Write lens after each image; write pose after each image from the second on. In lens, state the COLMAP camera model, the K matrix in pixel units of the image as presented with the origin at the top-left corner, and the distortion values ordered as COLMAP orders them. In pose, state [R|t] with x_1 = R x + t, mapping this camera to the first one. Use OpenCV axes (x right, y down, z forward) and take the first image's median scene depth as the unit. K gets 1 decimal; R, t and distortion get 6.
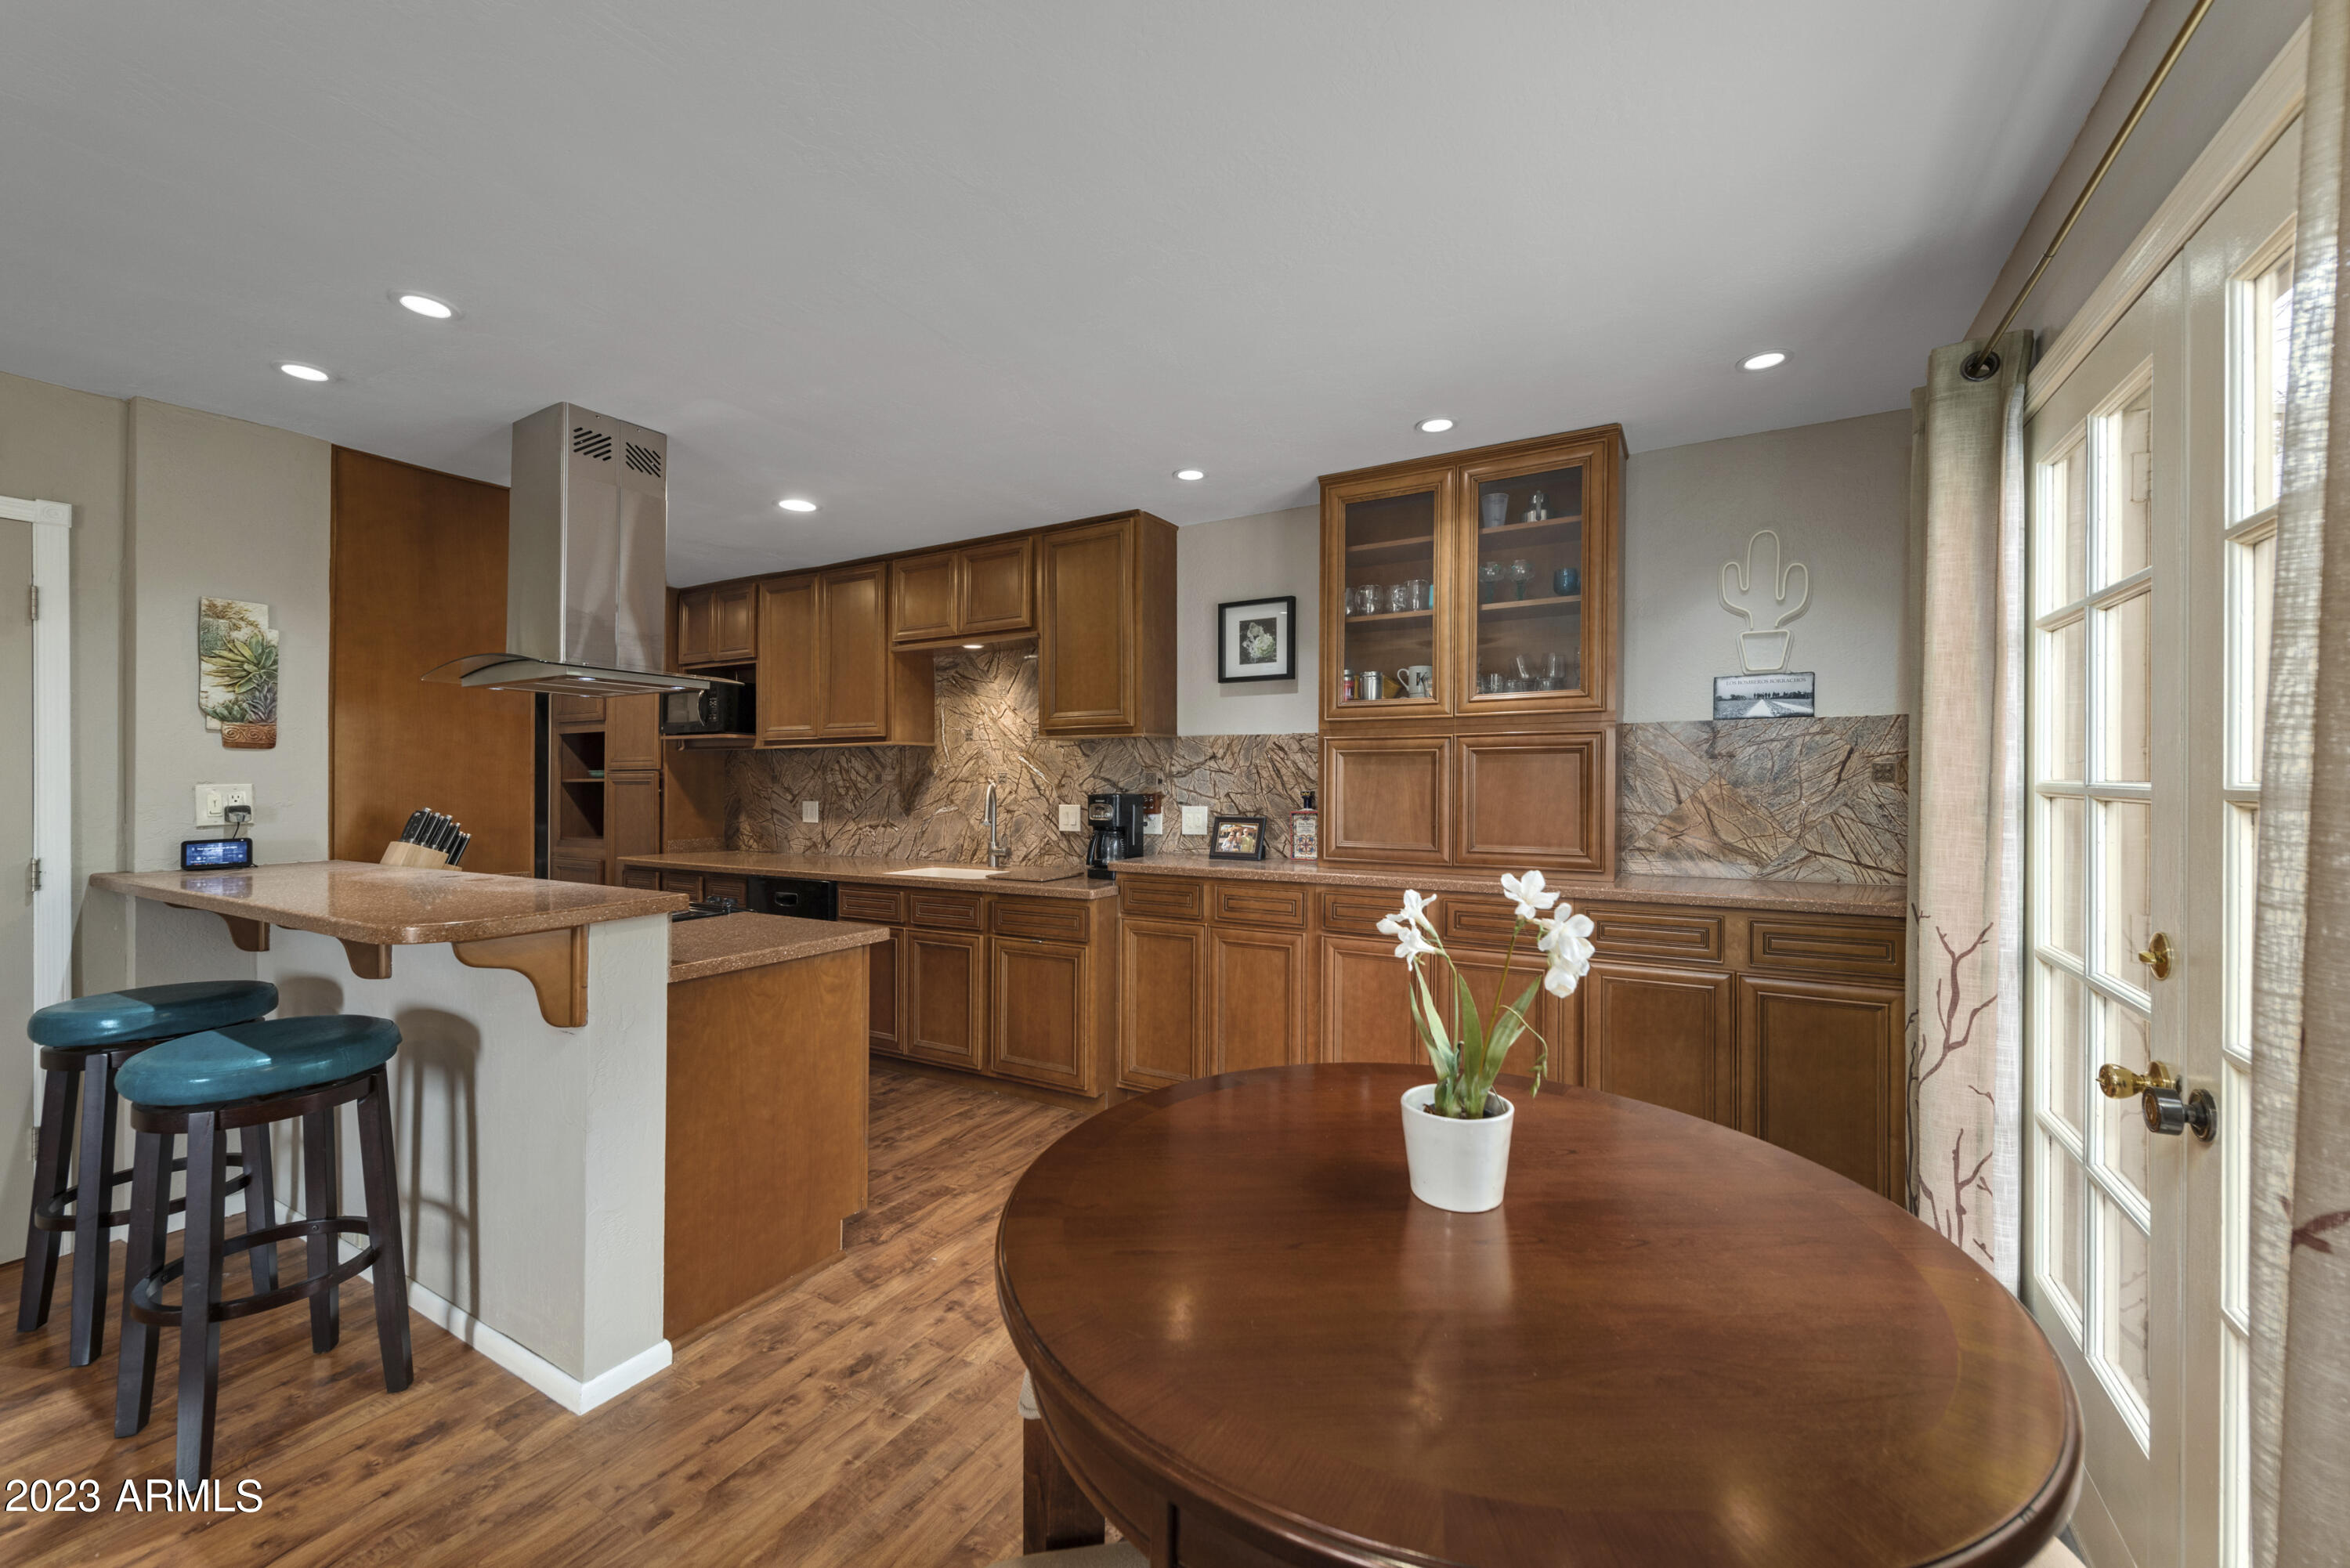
lens RADIAL K [[923.7, 0, 1182.6], [0, 923.7, 764.8], [0, 0, 1]] dist [0.004173, 0.000059]
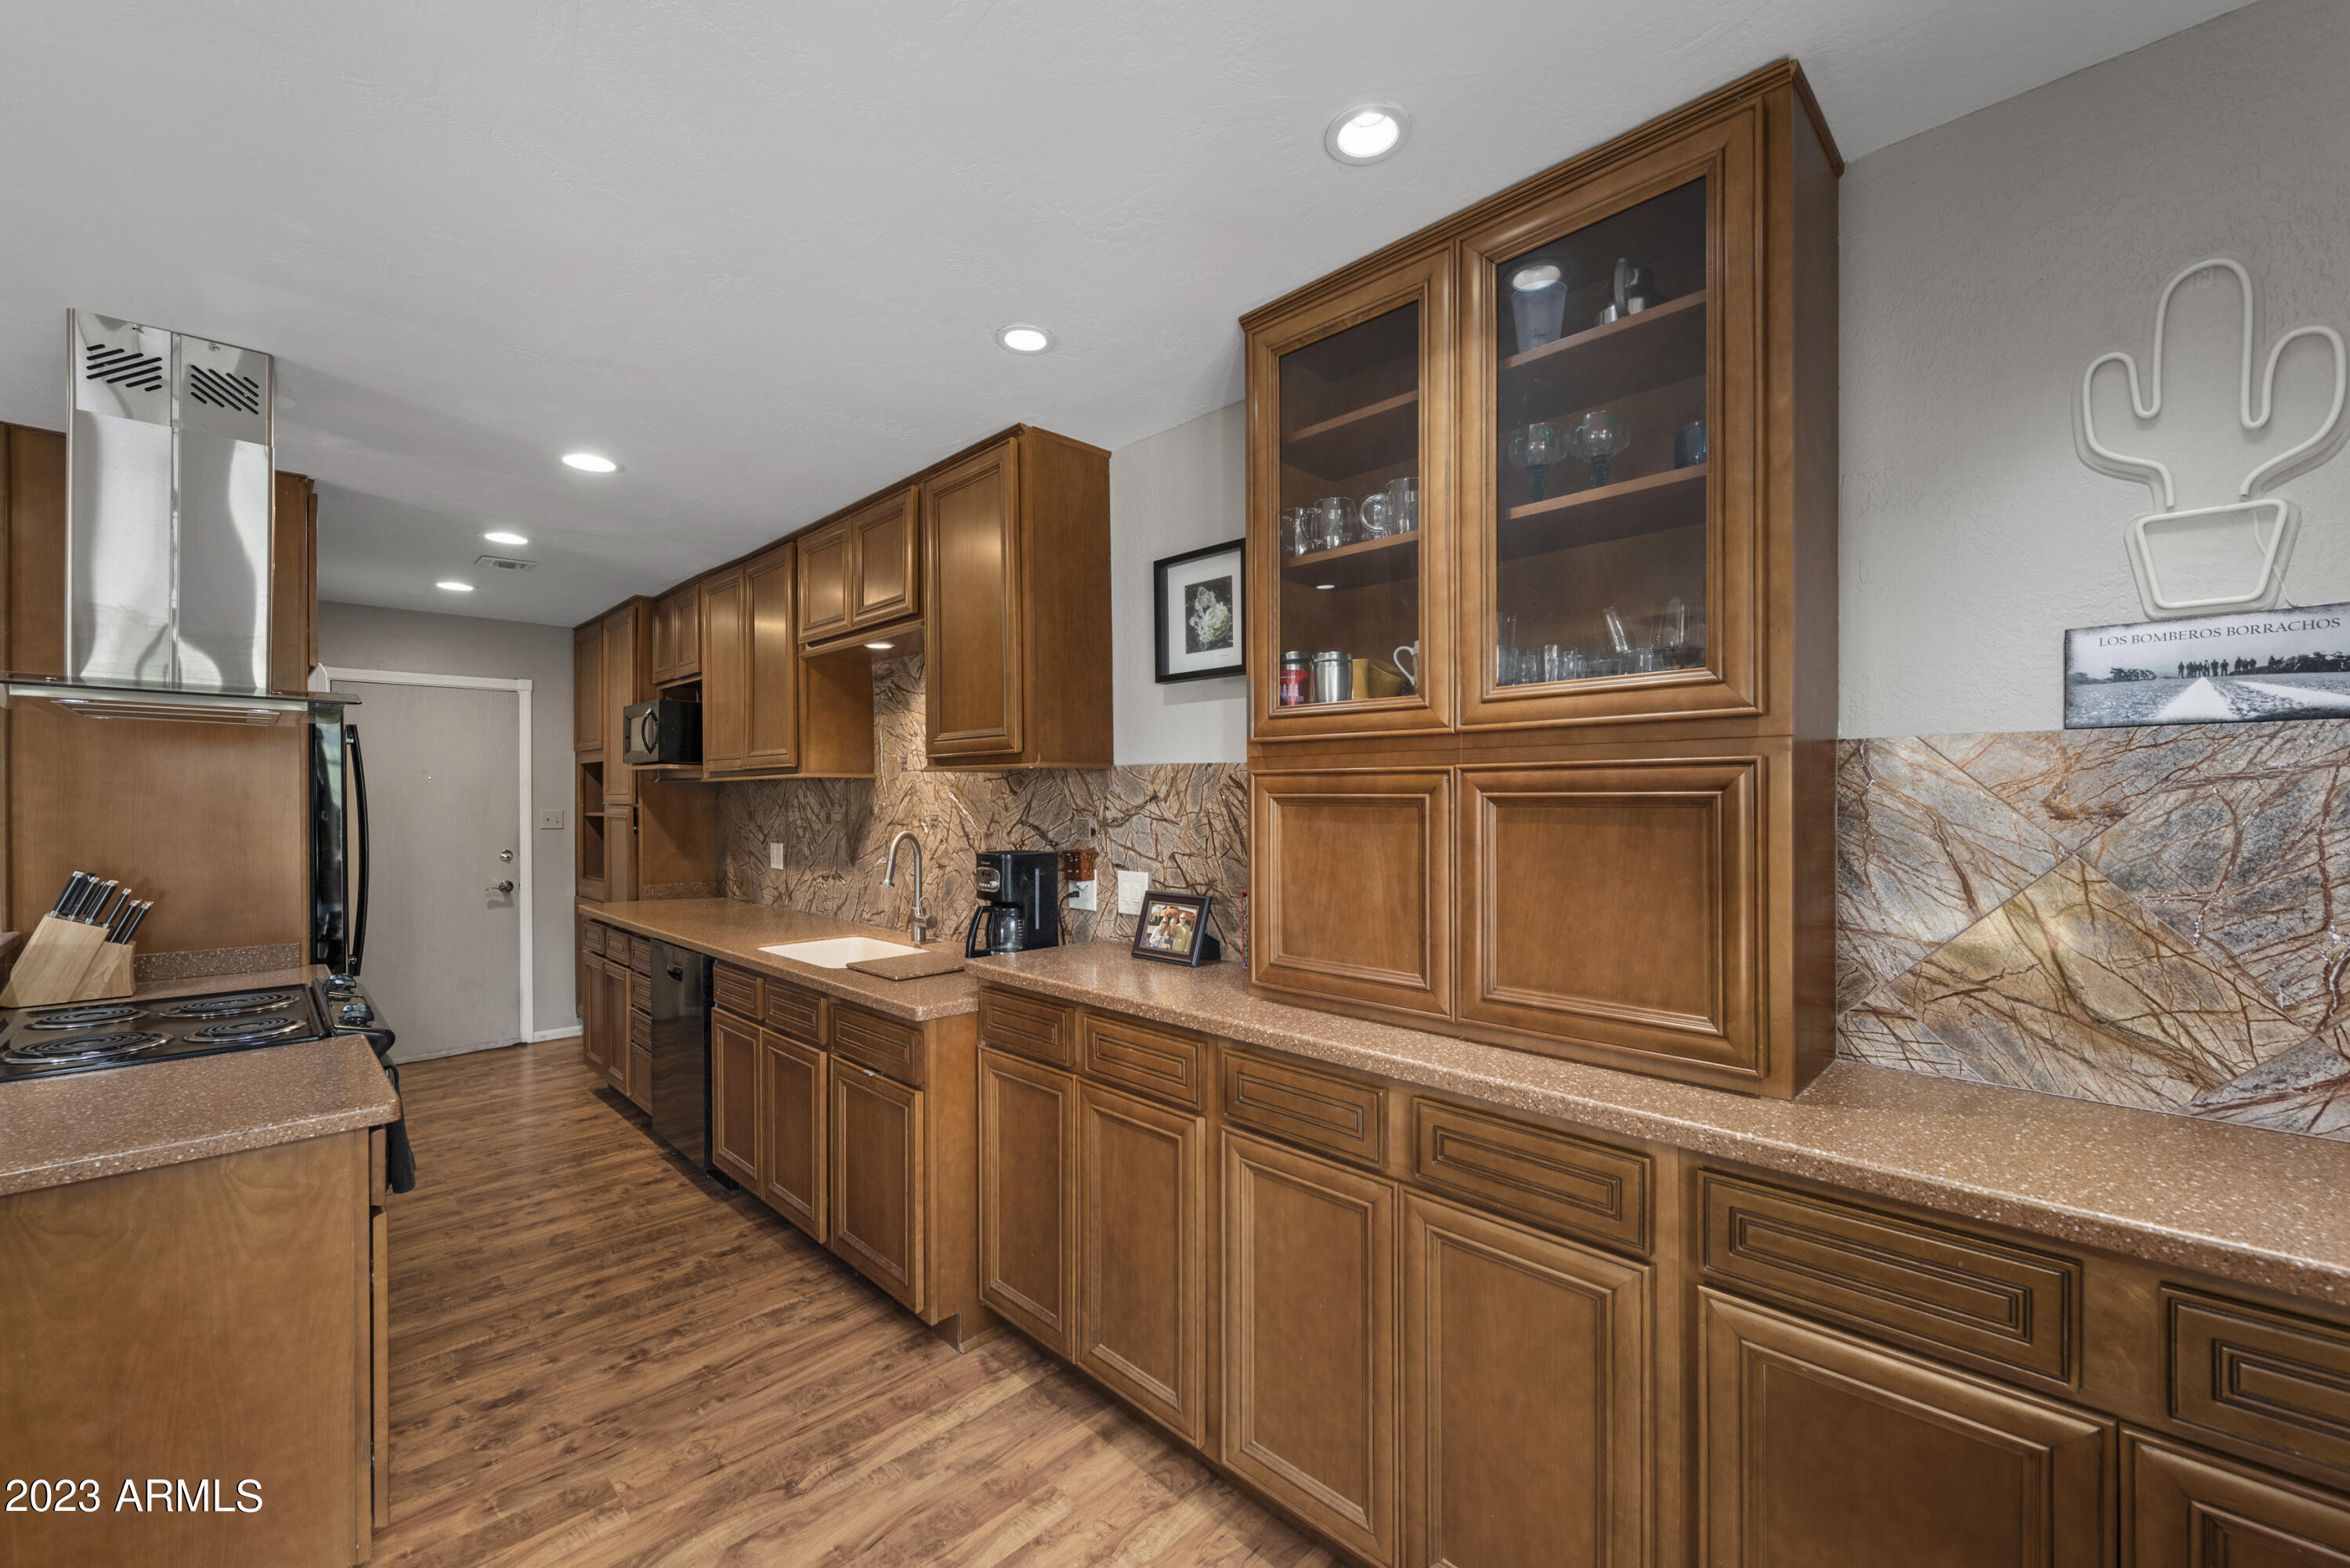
lens RADIAL K [[962.1, 0, 1163.0], [0, 962.1, 777.6], [0, 0, 1]] dist [0.000696, -0.002022]
pose [[0.965529, -0.004995, -0.260248, 0.262318], [0.003812, 0.999980, -0.005050, -0.023158], [0.260268, 0.003883, 0.965529, 0.421847]]
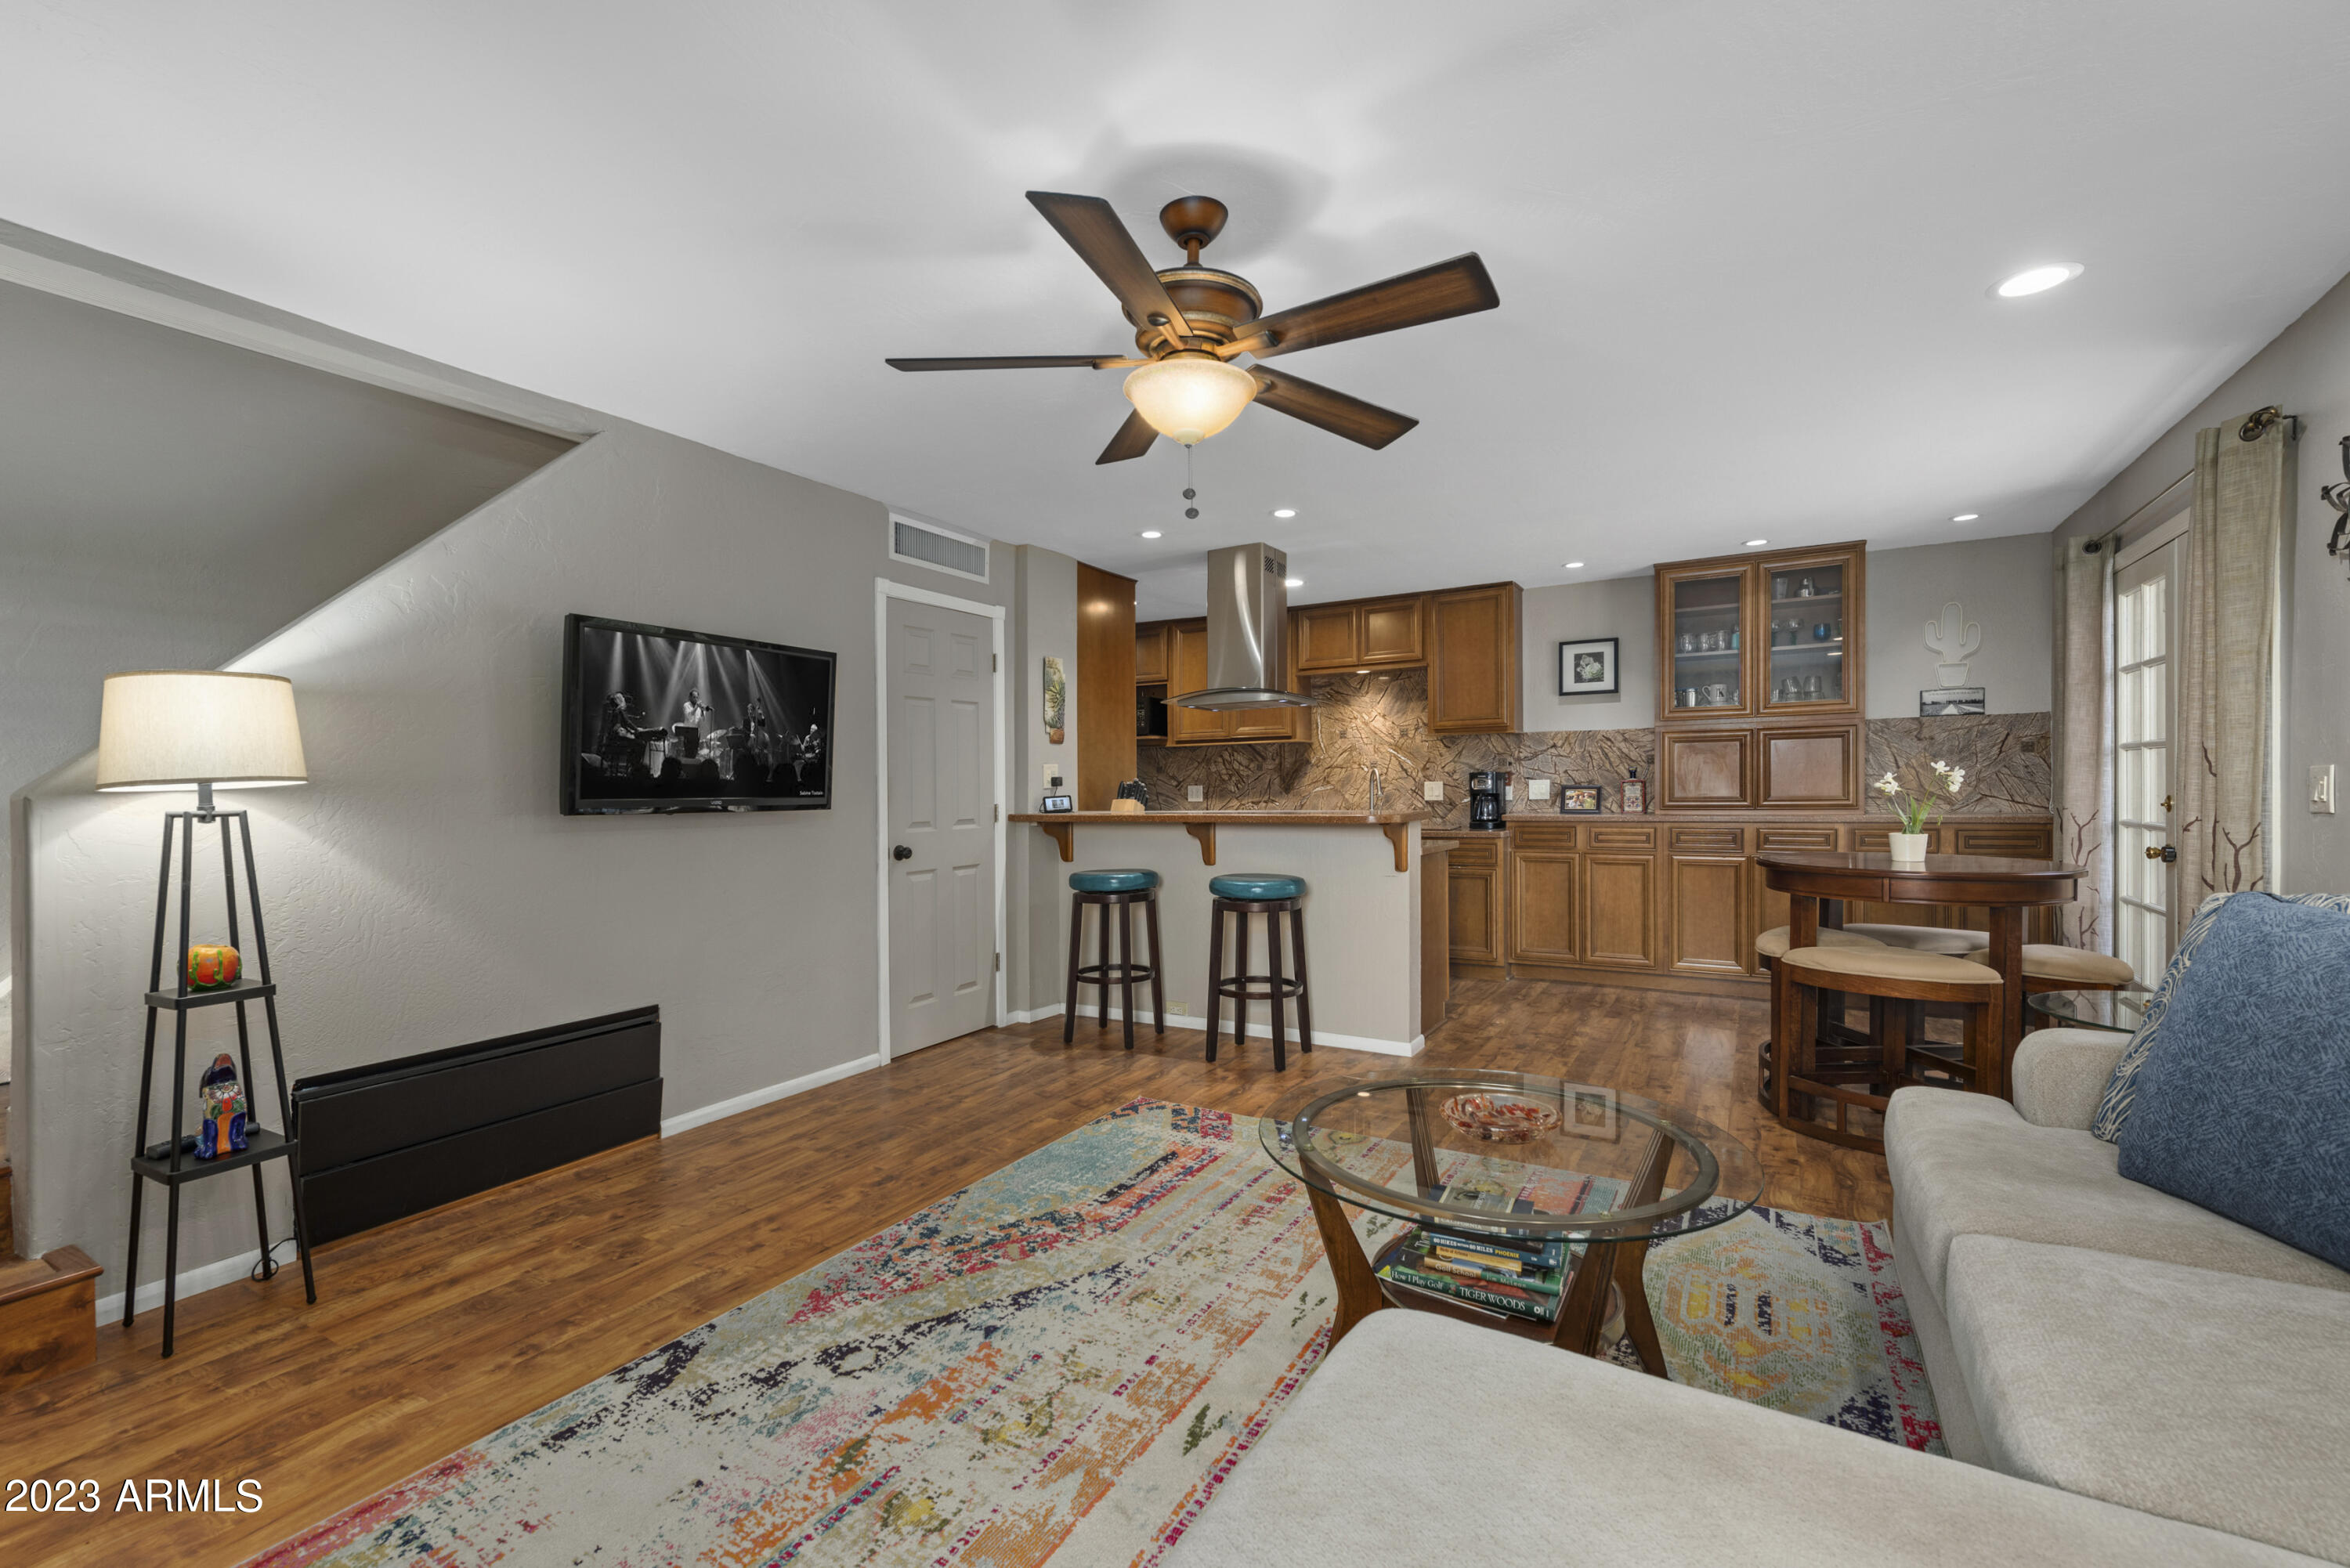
lens RADIAL K [[962.1, 0, 1199.7], [0, 962.1, 779.3], [0, 0, 1]] dist [0.000696, -0.002022]
pose [[0.999810, -0.010559, -0.016407, -0.616551], [0.010677, 0.999917, 0.007146, 0.033270], [0.016330, -0.007320, 0.999840, -0.662024]]
